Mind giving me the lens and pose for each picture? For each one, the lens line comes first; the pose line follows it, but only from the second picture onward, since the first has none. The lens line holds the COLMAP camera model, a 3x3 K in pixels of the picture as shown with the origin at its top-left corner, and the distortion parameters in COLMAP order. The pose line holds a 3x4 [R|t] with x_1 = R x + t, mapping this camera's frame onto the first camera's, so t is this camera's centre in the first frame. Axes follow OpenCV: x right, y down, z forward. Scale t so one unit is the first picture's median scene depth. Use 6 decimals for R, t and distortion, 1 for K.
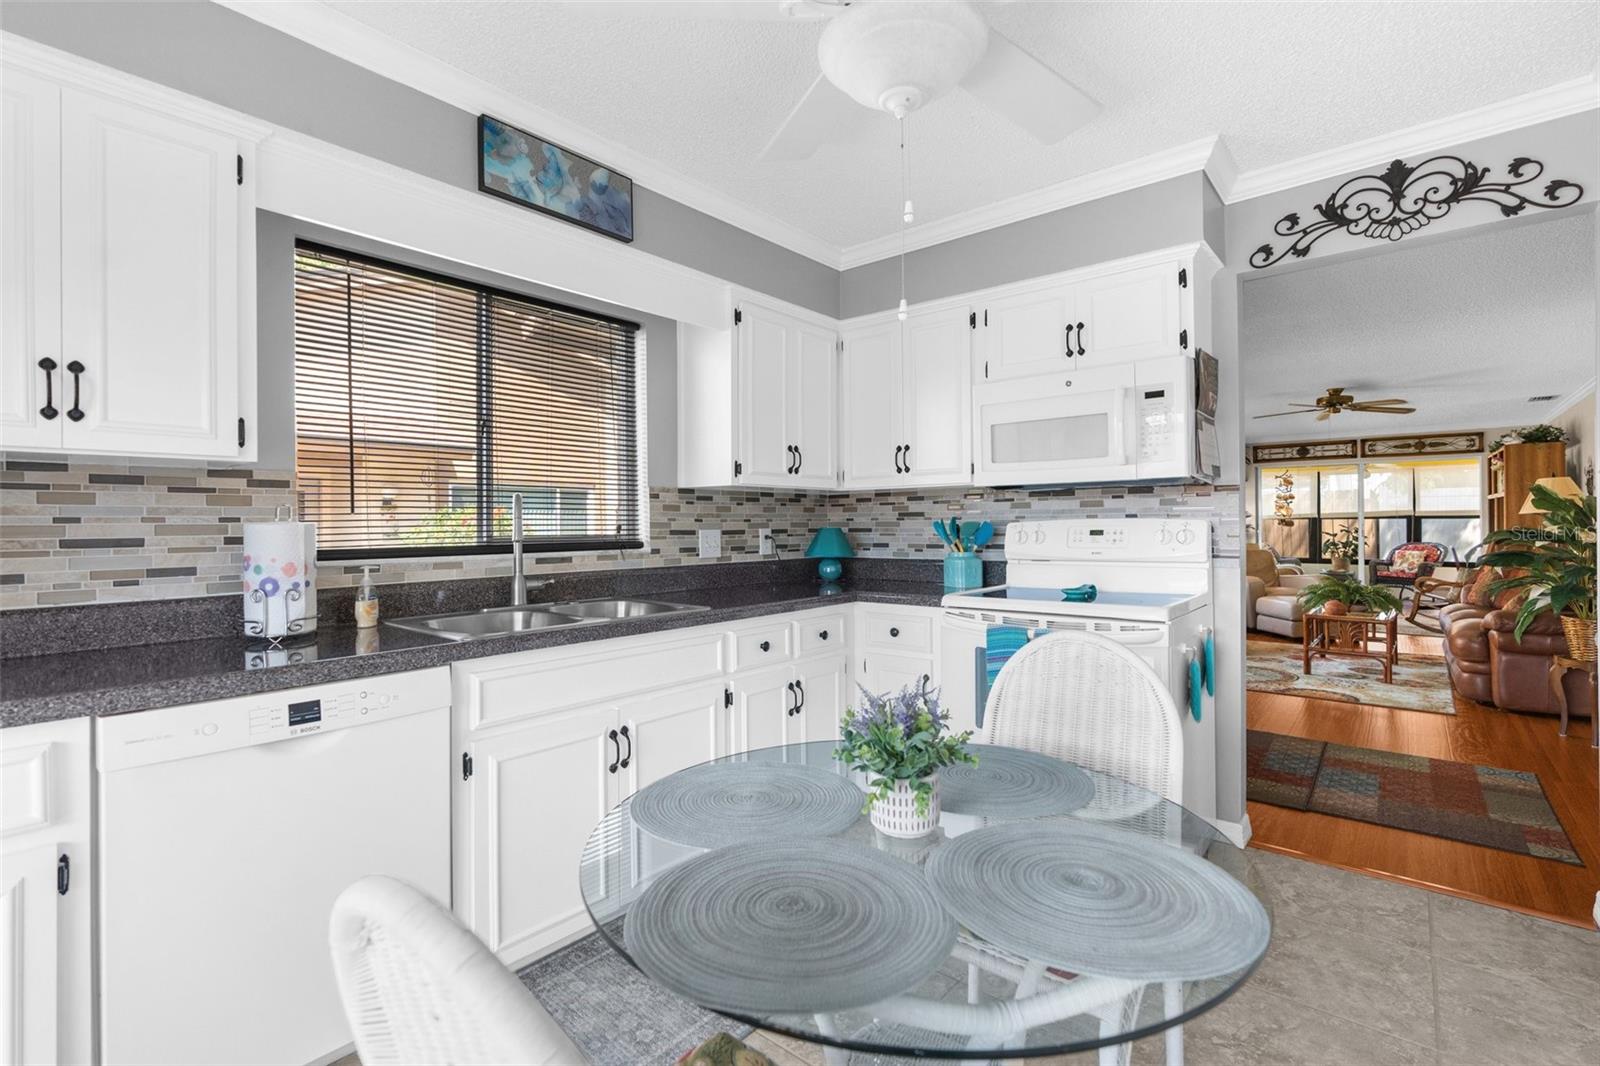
lens RADIAL K [[722.1, 0, 785.0], [0, 722.1, 524.4], [0, 0, 1]] dist [-0.005478, 0.001226]
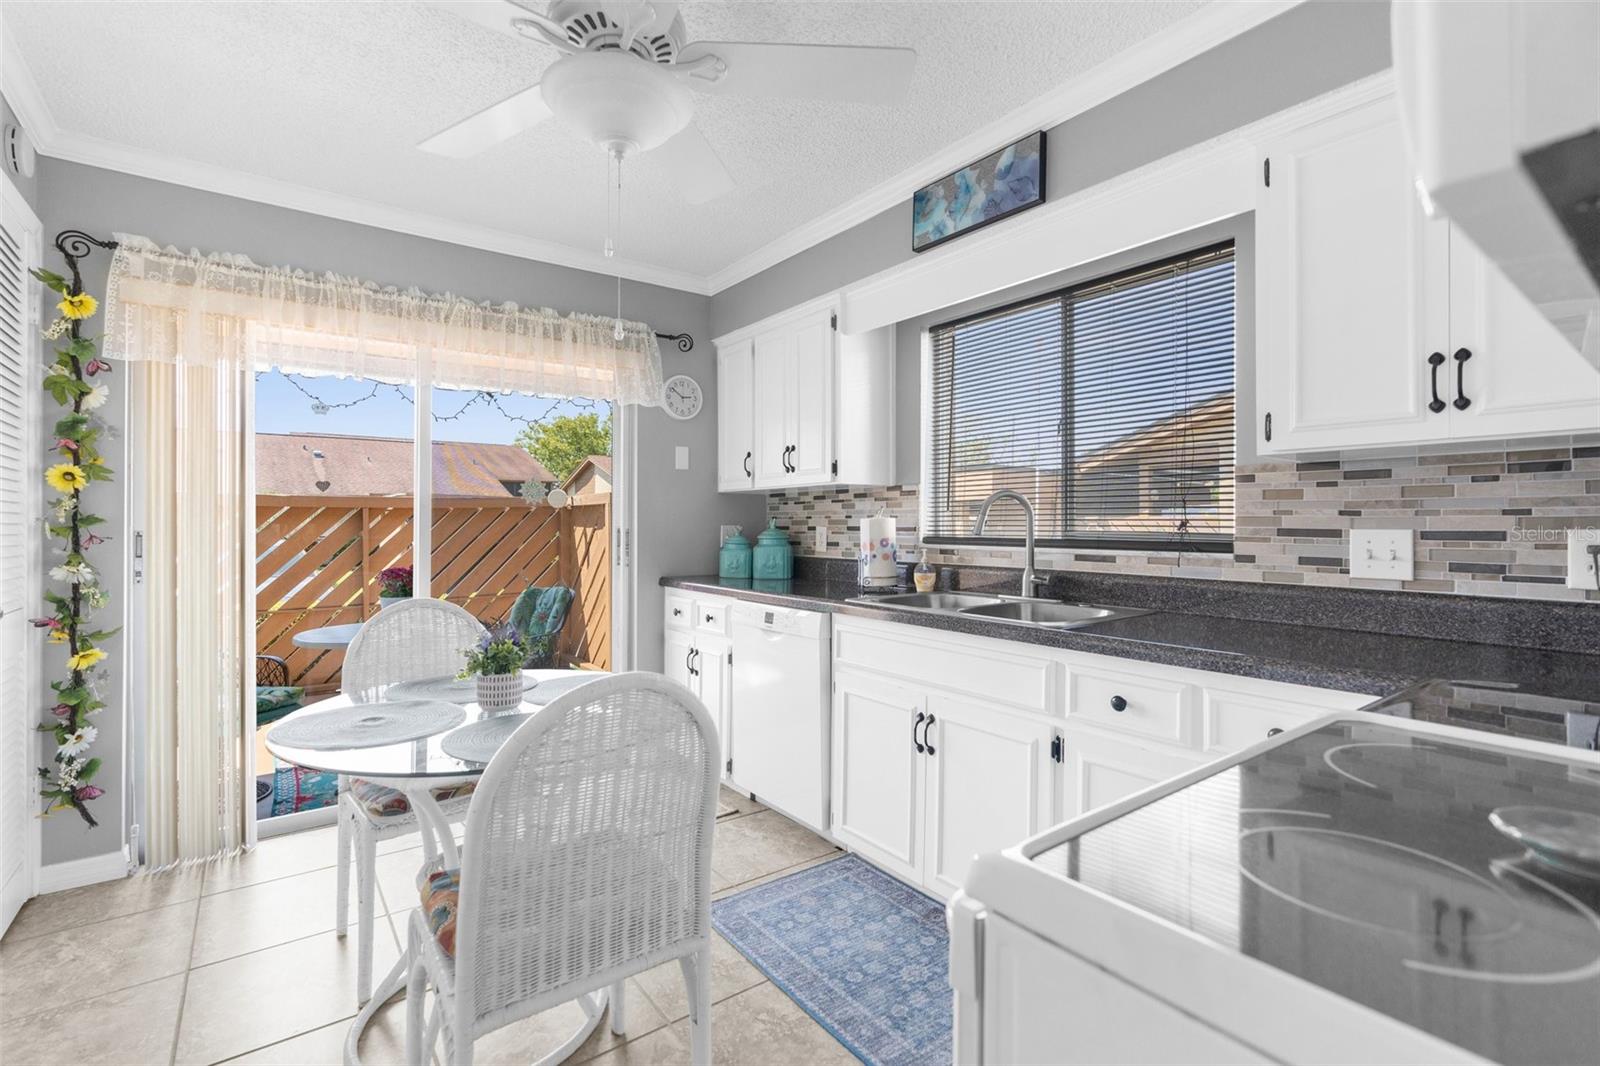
lens RADIAL K [[722.1, 0, 793.0], [0, 722.1, 515.7], [0, 0, 1]] dist [-0.005478, 0.001226]
pose [[-0.217908, 0.006106, -0.975950, 0.511958], [0.009317, 0.999948, 0.004176, -0.009273], [0.975925, -0.008183, -0.217954, 0.637835]]
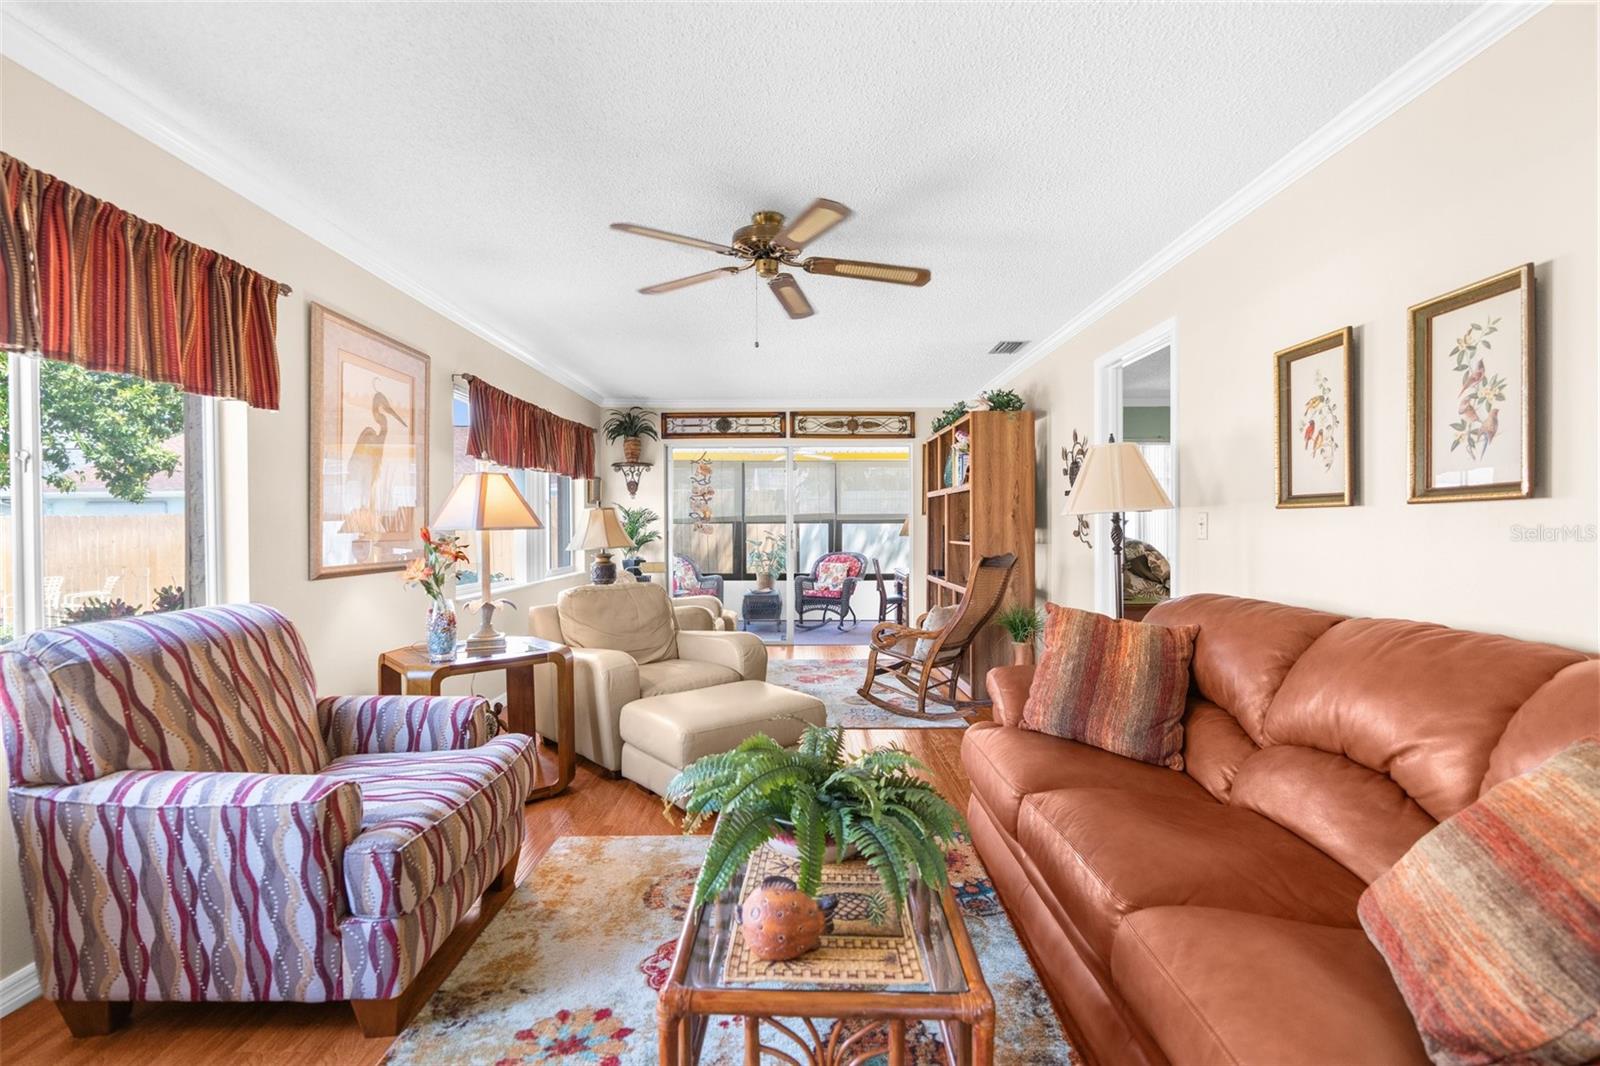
lens RADIAL K [[722.1, 0, 806.2], [0, 722.1, 532.8], [0, 0, 1]] dist [-0.005478, 0.001226]
pose [[0.751041, -0.003061, 0.660248, 1.120893], [-0.003204, 0.999961, 0.008281, -0.014307], [-0.660248, -0.008334, 0.751002, 1.491710]]
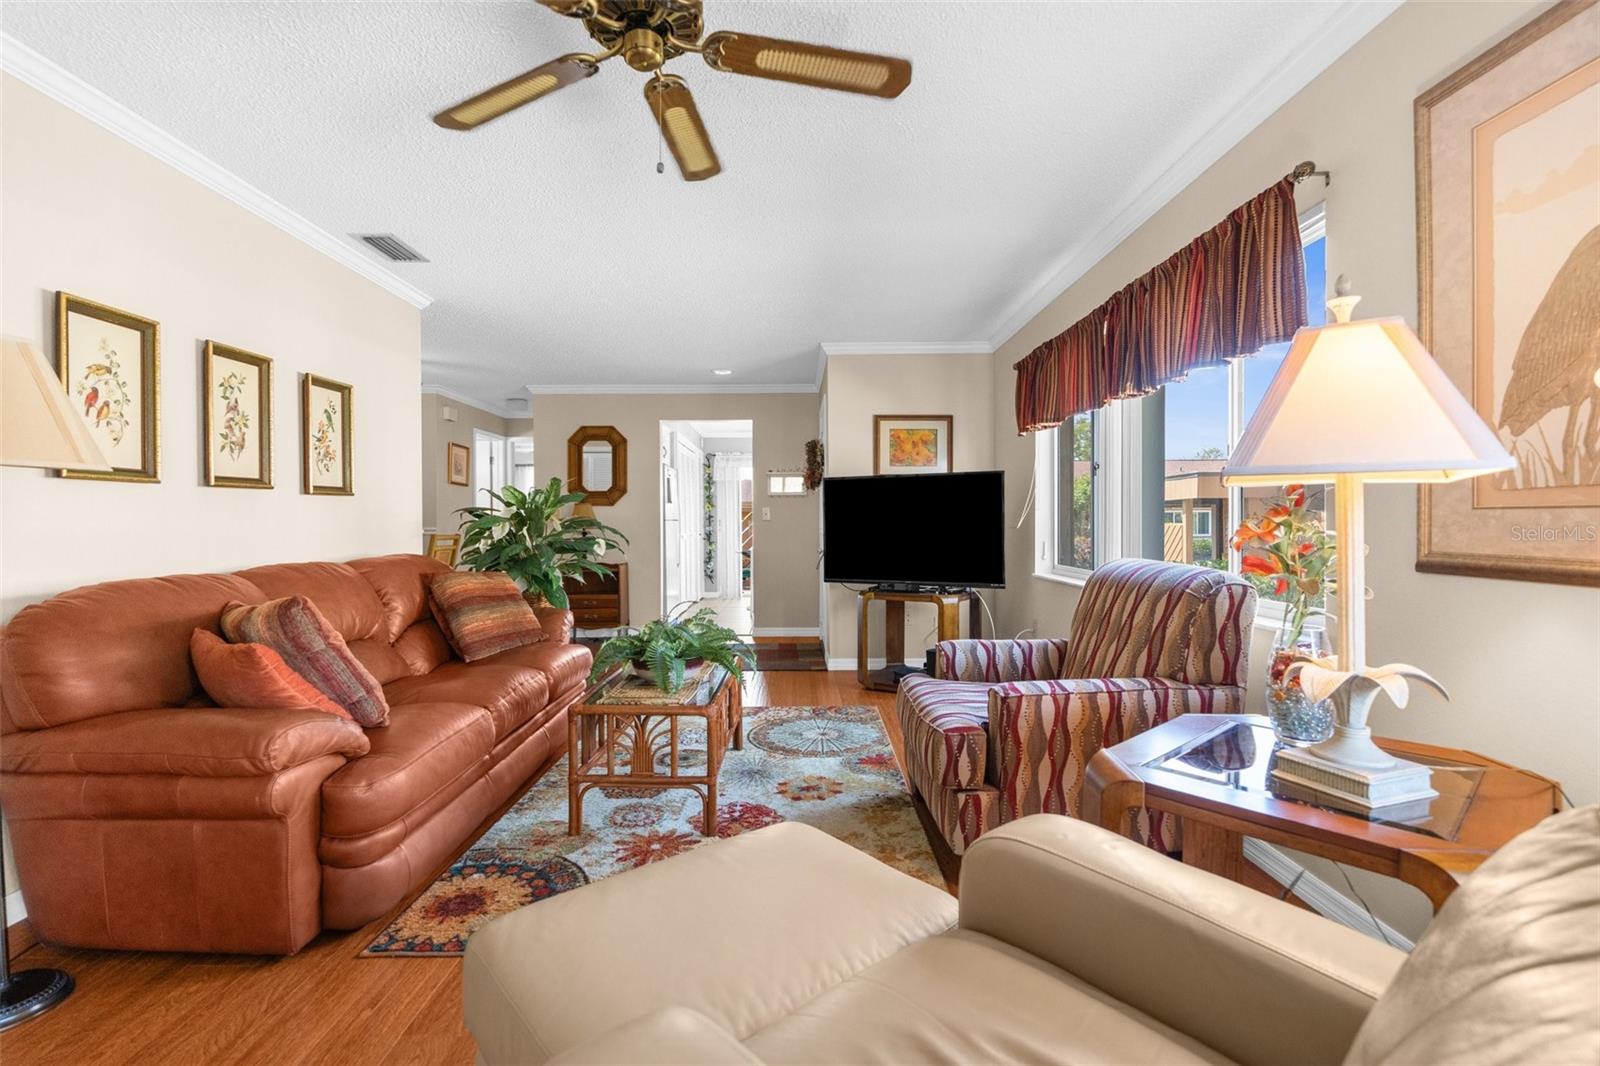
lens RADIAL K [[722.1, 0, 793.6], [0, 722.1, 528.9], [0, 0, 1]] dist [-0.005478, 0.001226]
pose [[-0.754051, 0.018905, -0.656543, 1.760523], [0.012979, 0.999819, 0.013882, 0.004972], [0.656687, 0.001946, -0.754160, 2.404302]]
